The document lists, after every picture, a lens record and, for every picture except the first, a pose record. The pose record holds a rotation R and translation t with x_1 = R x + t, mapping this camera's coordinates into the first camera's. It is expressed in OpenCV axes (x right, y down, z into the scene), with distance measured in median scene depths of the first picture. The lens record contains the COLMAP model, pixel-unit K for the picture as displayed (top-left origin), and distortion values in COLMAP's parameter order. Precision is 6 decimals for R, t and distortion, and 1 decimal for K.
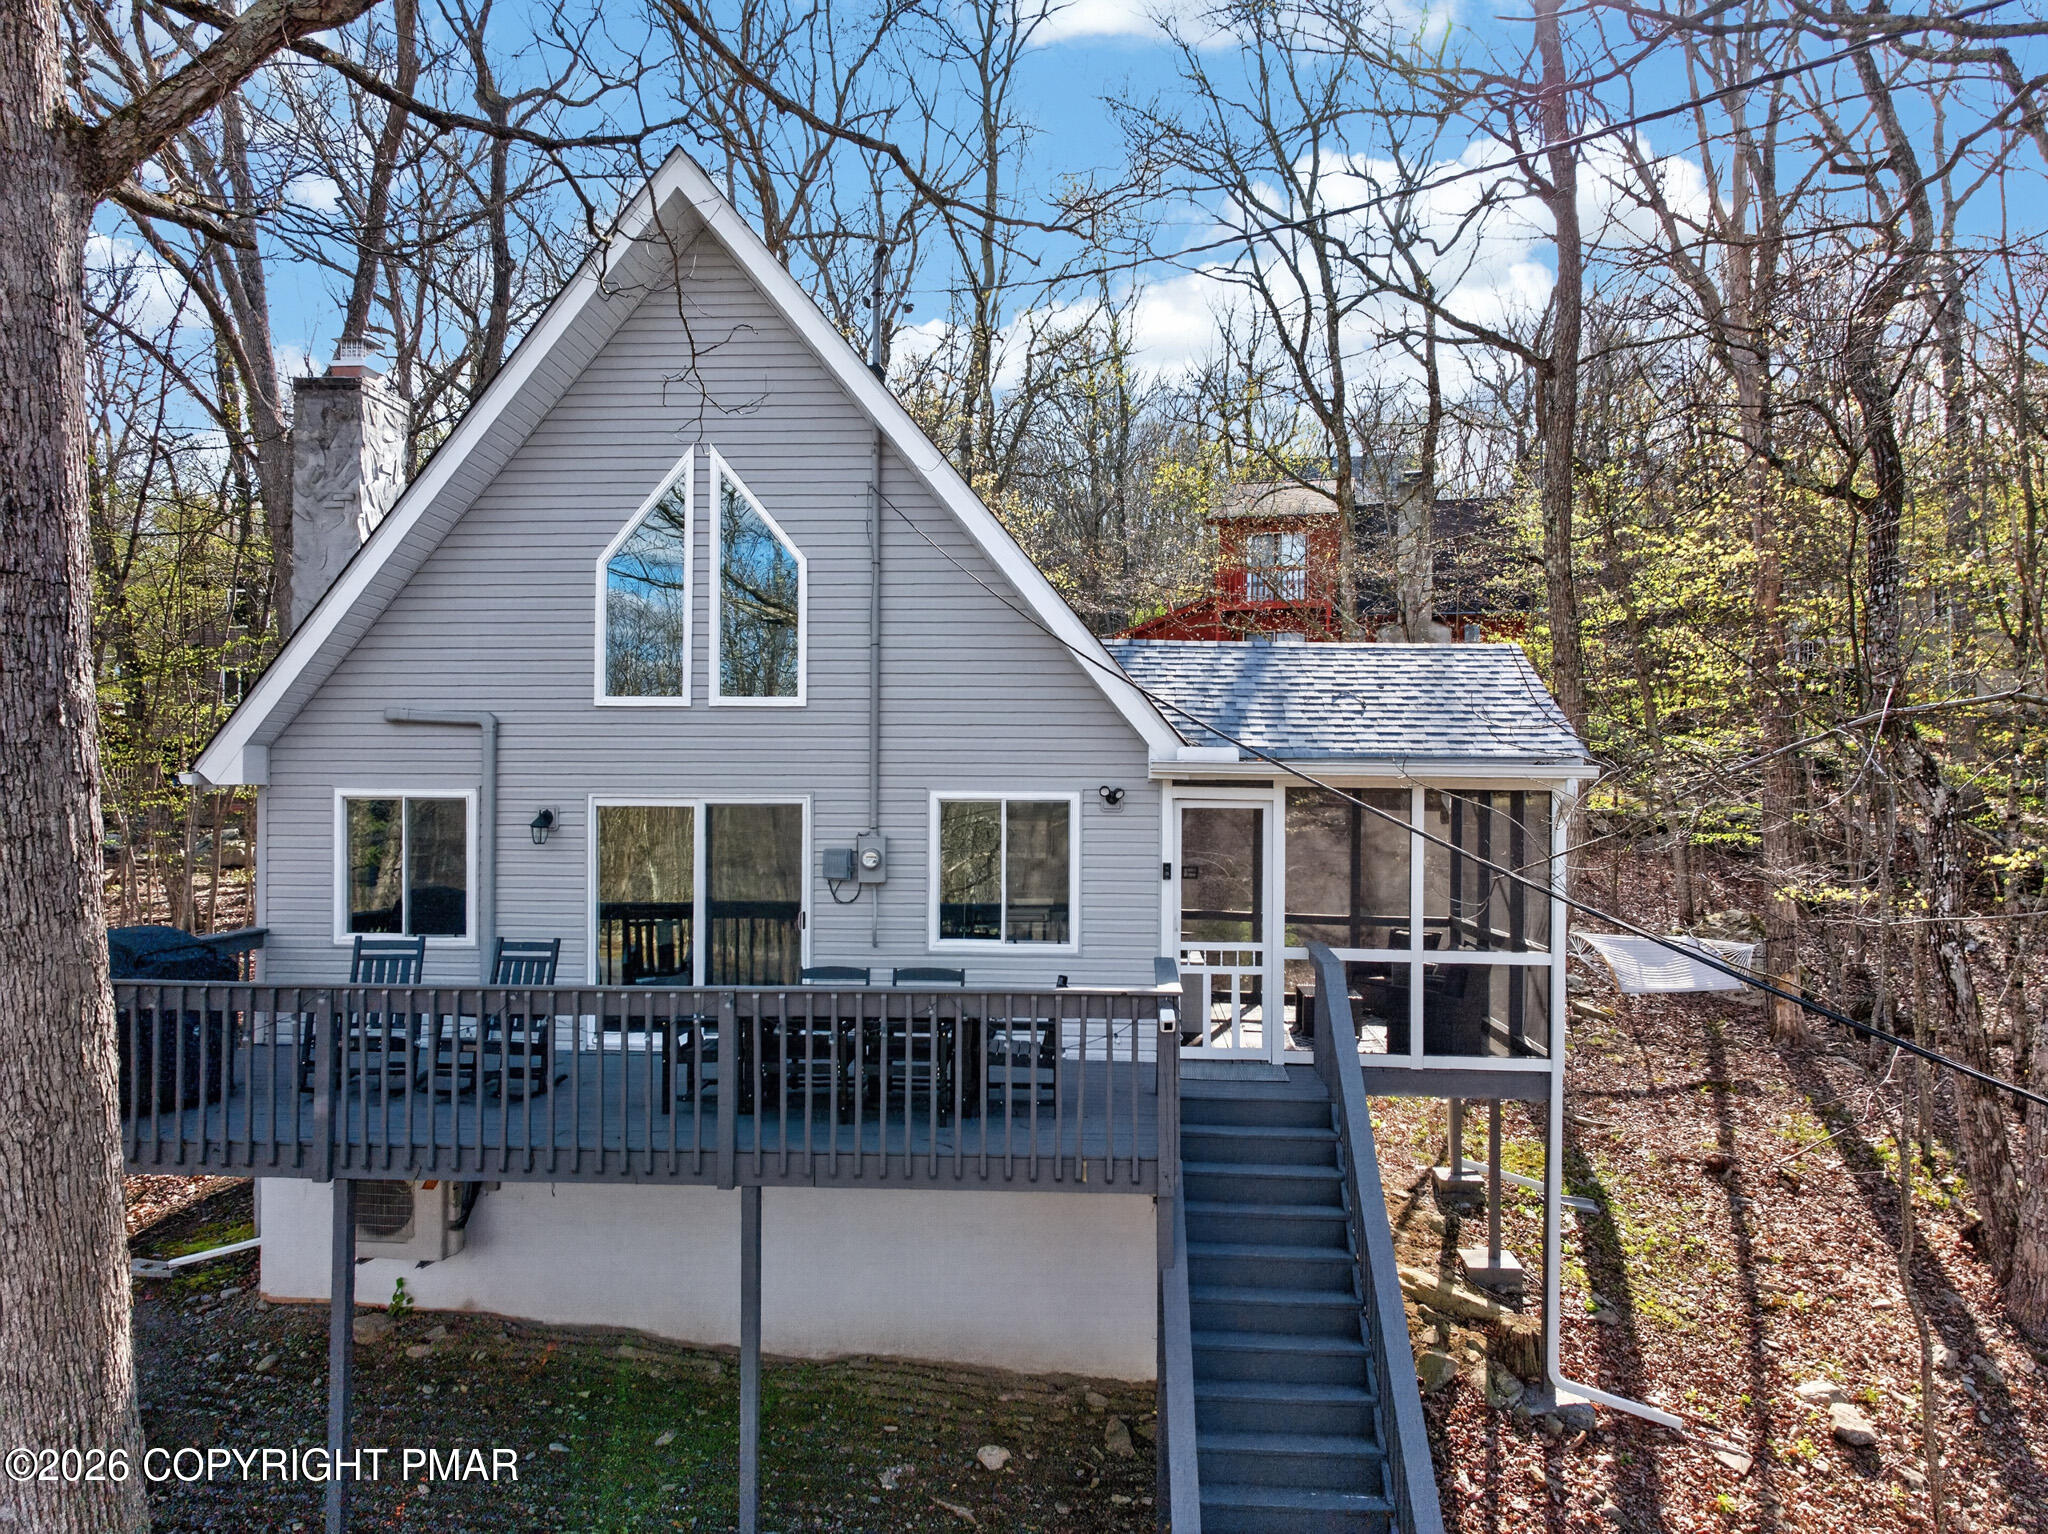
lens RADIAL K [[1438.6, 0, 1018.9], [0, 1438.6, 783.1], [0, 0, 1]] dist [0.004817, -0.002699]
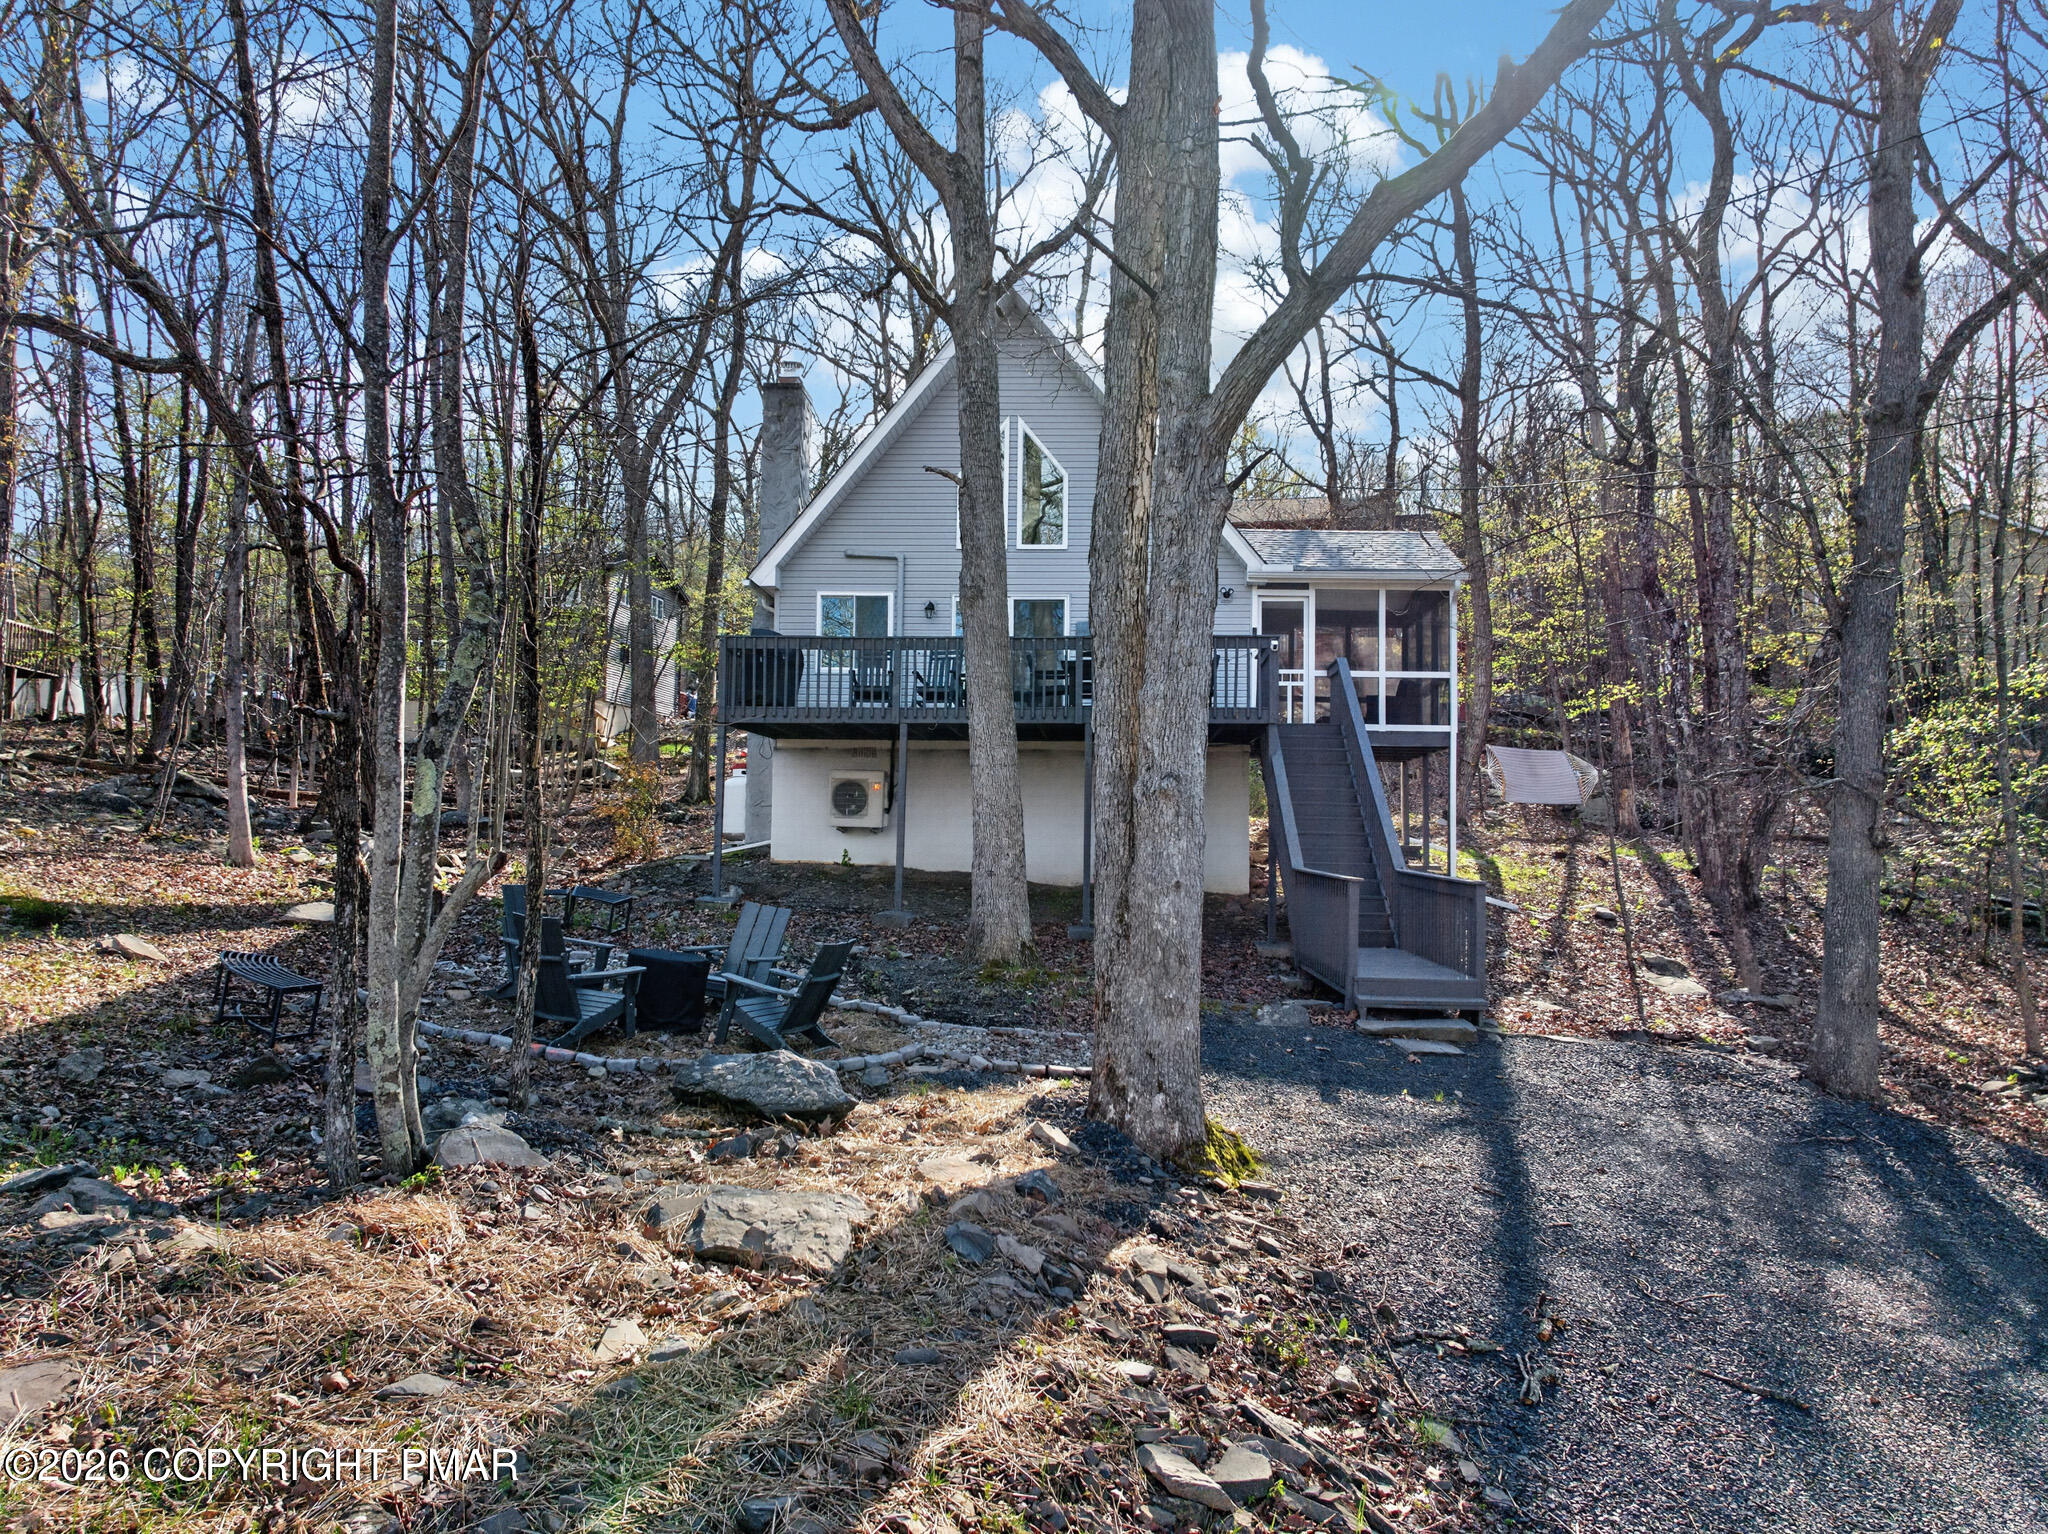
lens RADIAL K [[1346.0, 0, 1022.7], [0, 1346.0, 720.2], [0, 0, 1]] dist [0.006514, 0.000750]
pose [[0.999921, 0.011291, 0.005589, -0.215227], [-0.010905, 0.997841, -0.064766, 0.295287], [-0.006308, 0.064700, 0.997885, -0.795399]]
